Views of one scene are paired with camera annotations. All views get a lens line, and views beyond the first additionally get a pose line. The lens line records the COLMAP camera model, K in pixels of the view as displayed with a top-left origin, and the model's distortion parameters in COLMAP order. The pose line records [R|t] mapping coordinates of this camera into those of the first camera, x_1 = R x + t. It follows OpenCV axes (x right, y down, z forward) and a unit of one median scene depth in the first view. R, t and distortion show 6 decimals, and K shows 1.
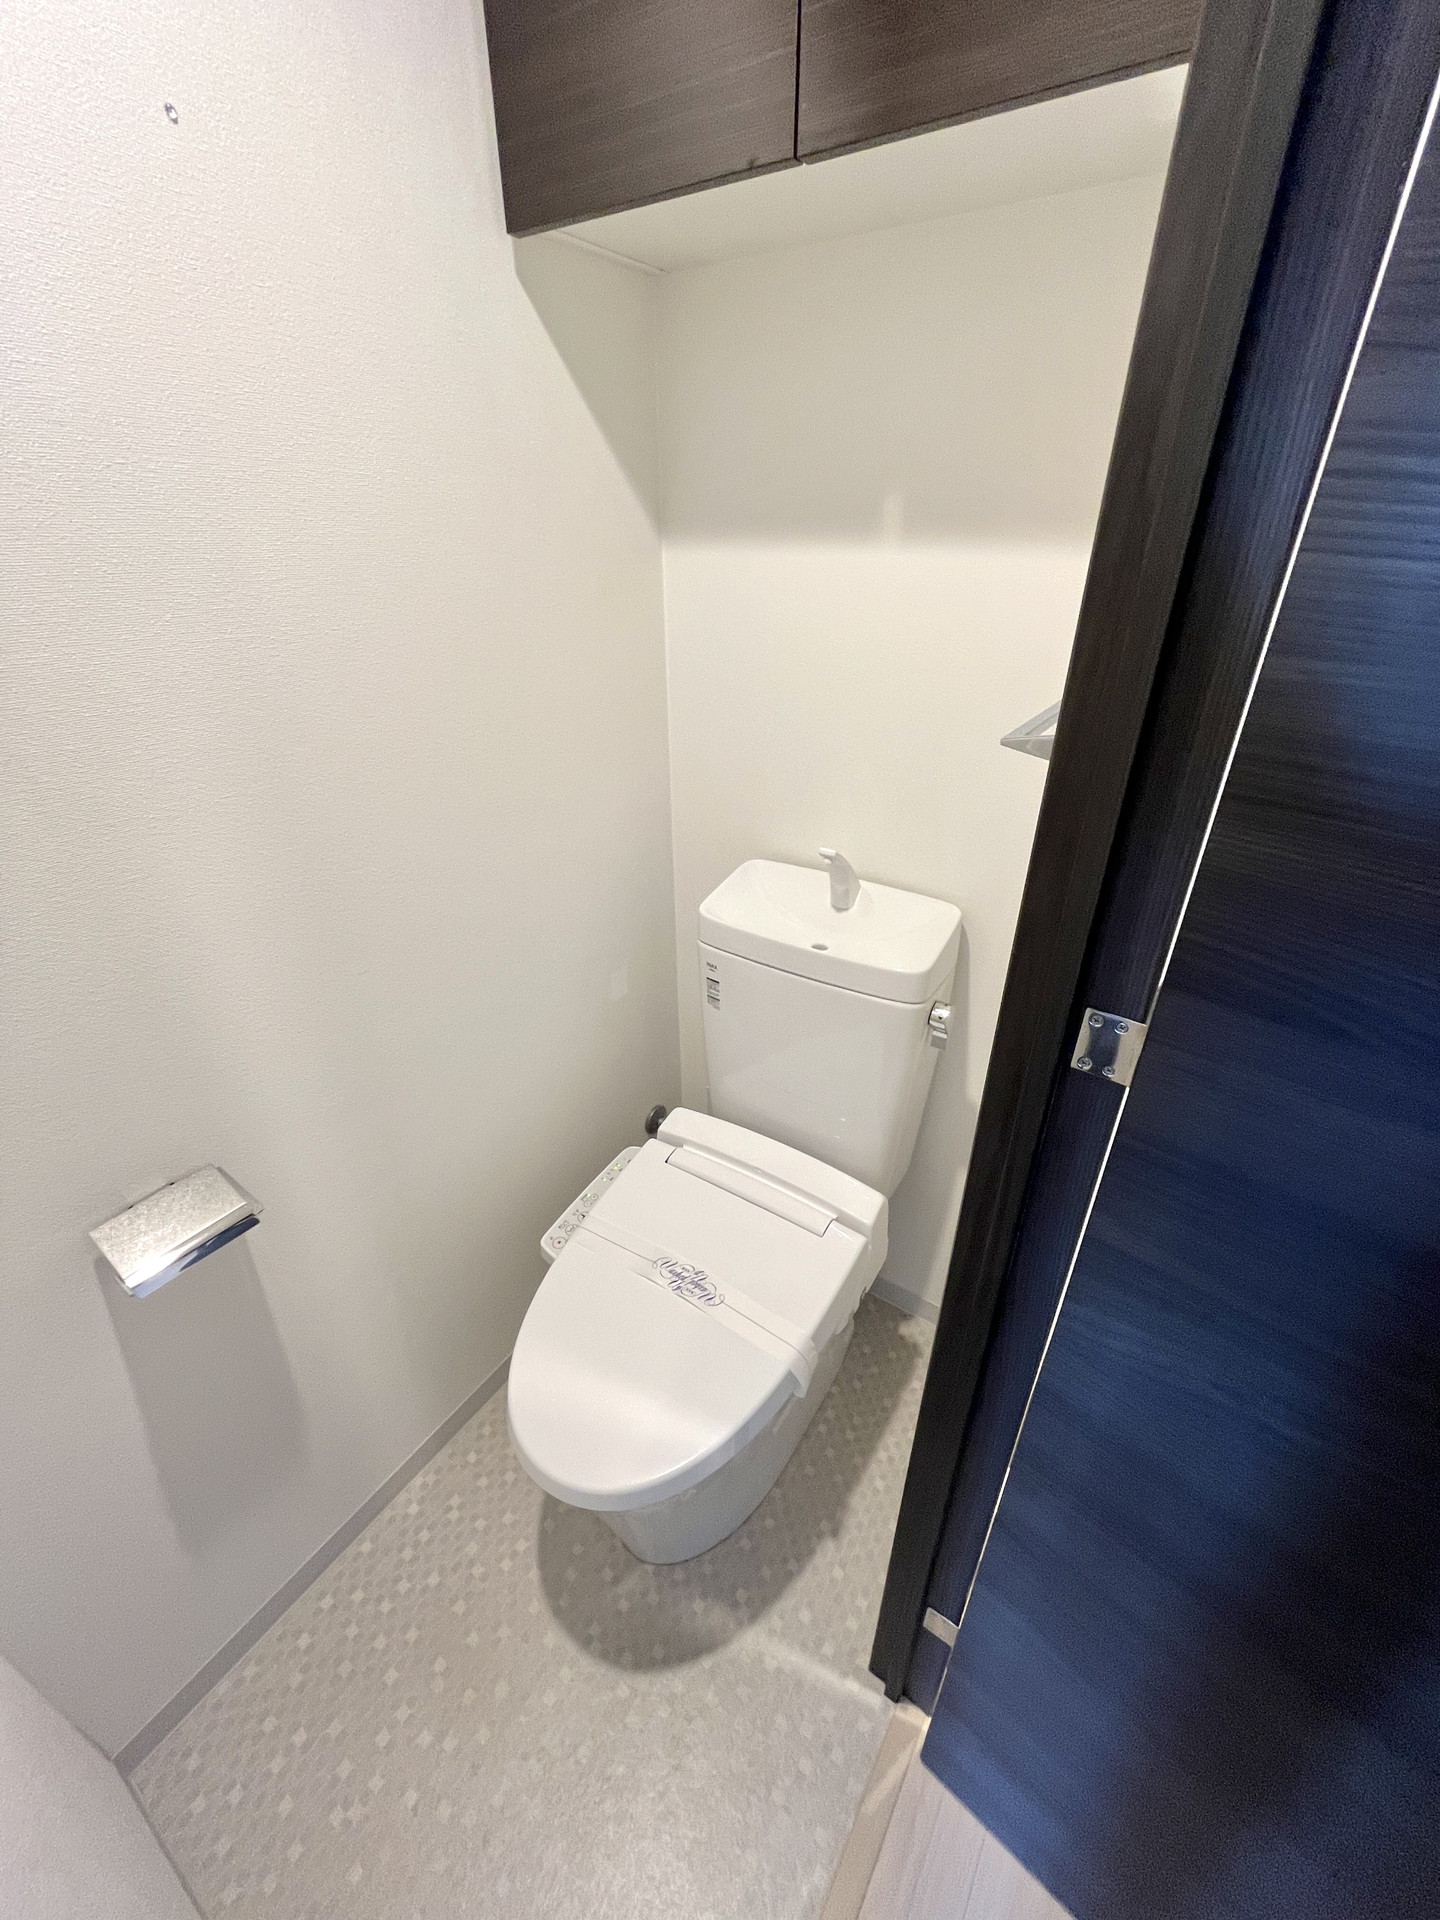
lens RADIAL K [[776.0, 0, 723.2], [0, 776.0, 958.3], [0, 0, 1]] dist [0.000379, 0.000026]
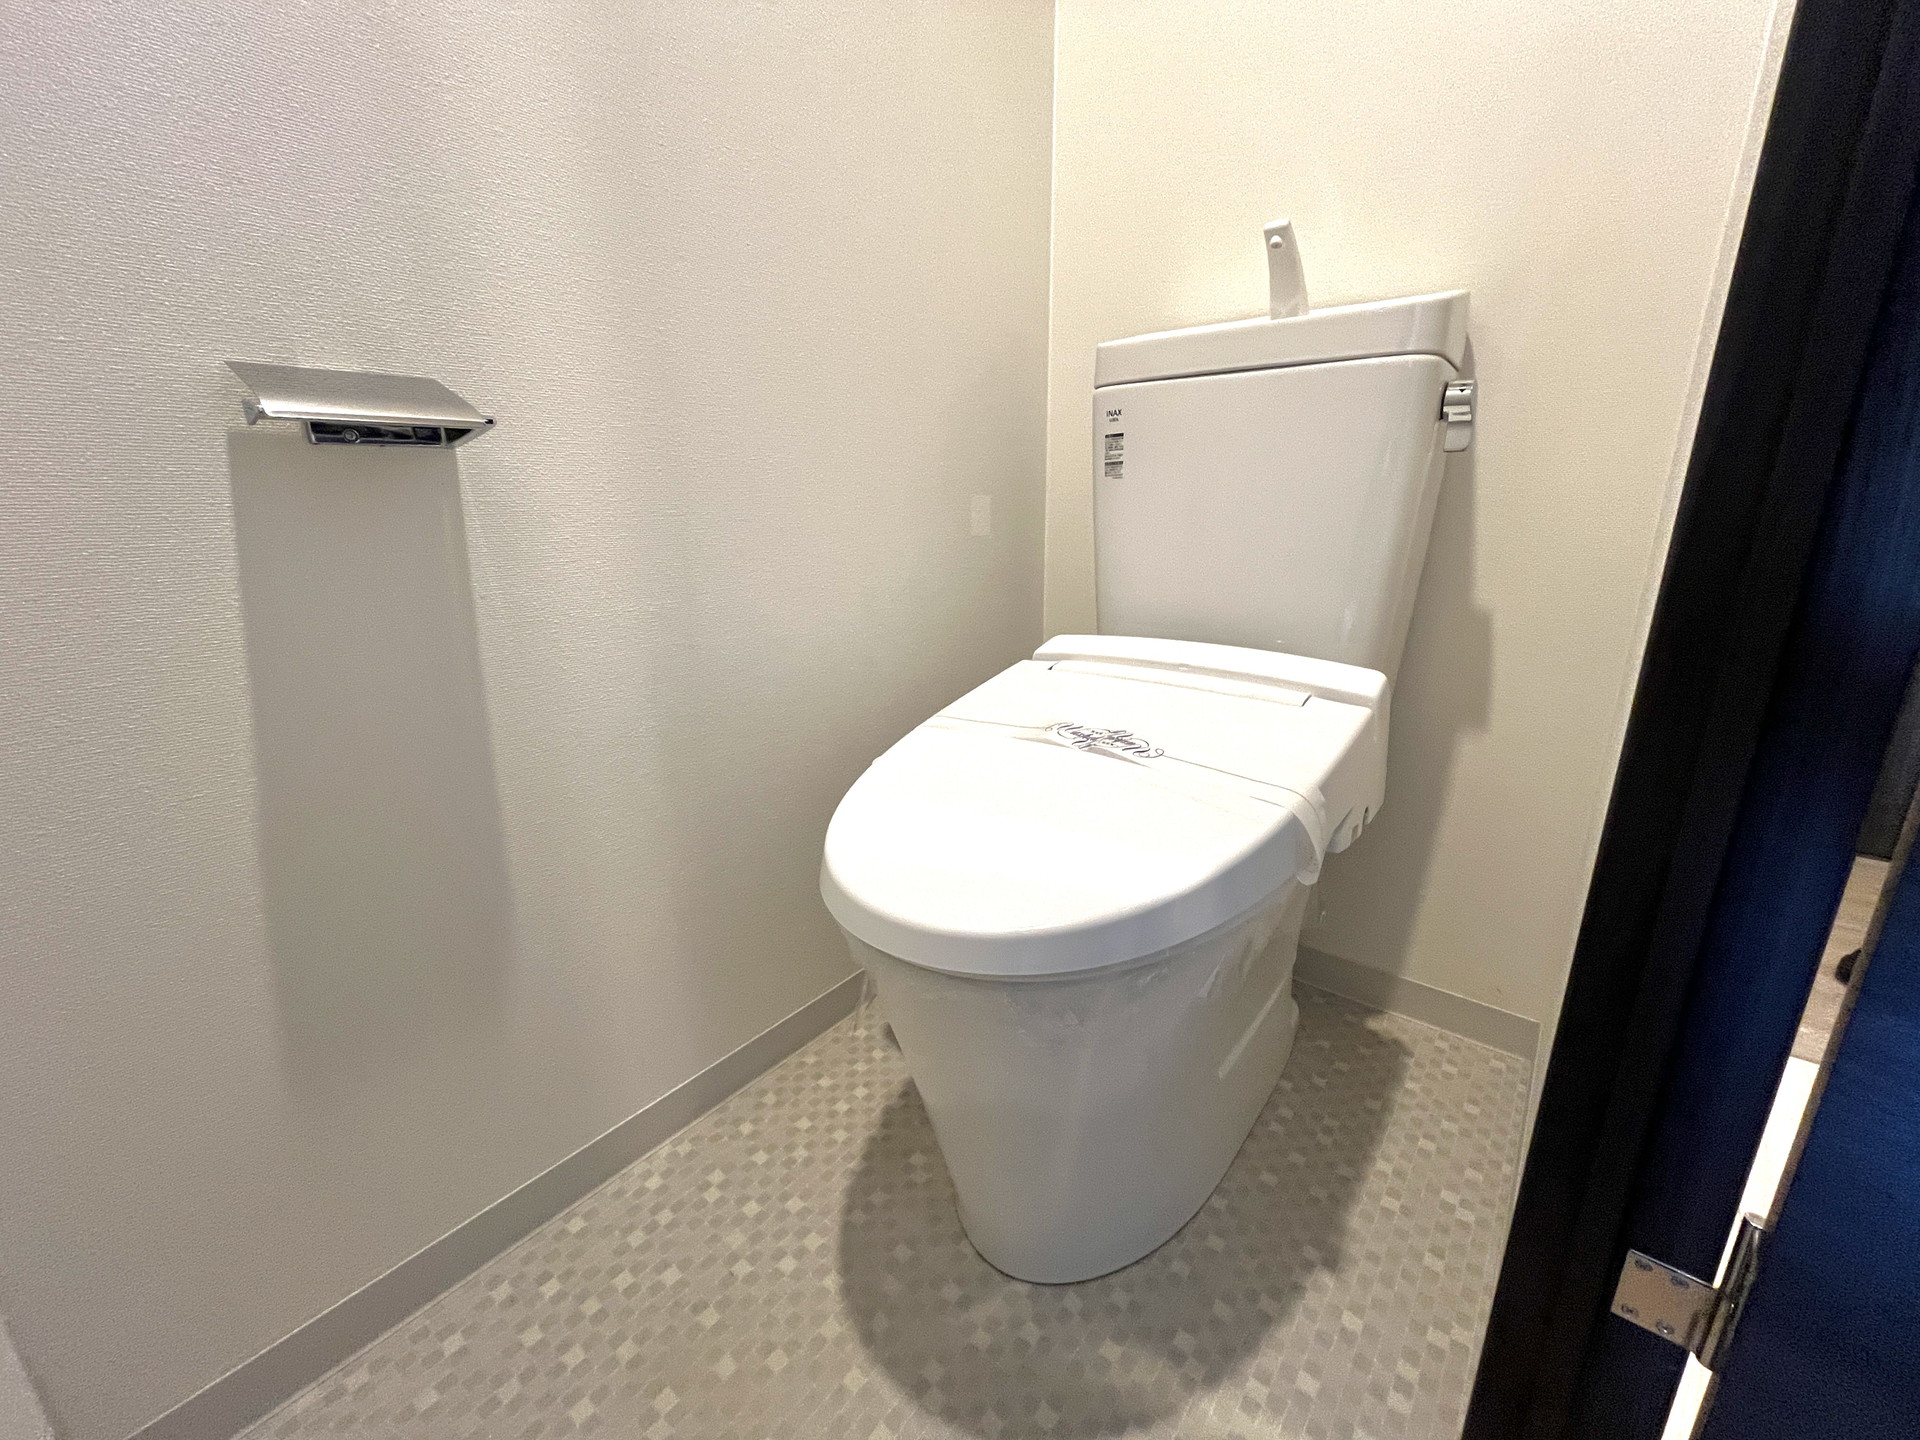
lens RADIAL K [[776.0, 0, 956.7], [0, 776.0, 718.4], [0, 0, 1]] dist [0.000379, 0.000026]
pose [[0.995860, 0.017143, -0.089272, -0.098971], [-0.036748, 0.974157, -0.222863, 0.493931], [0.083144, 0.225221, 0.970754, 0.317415]]
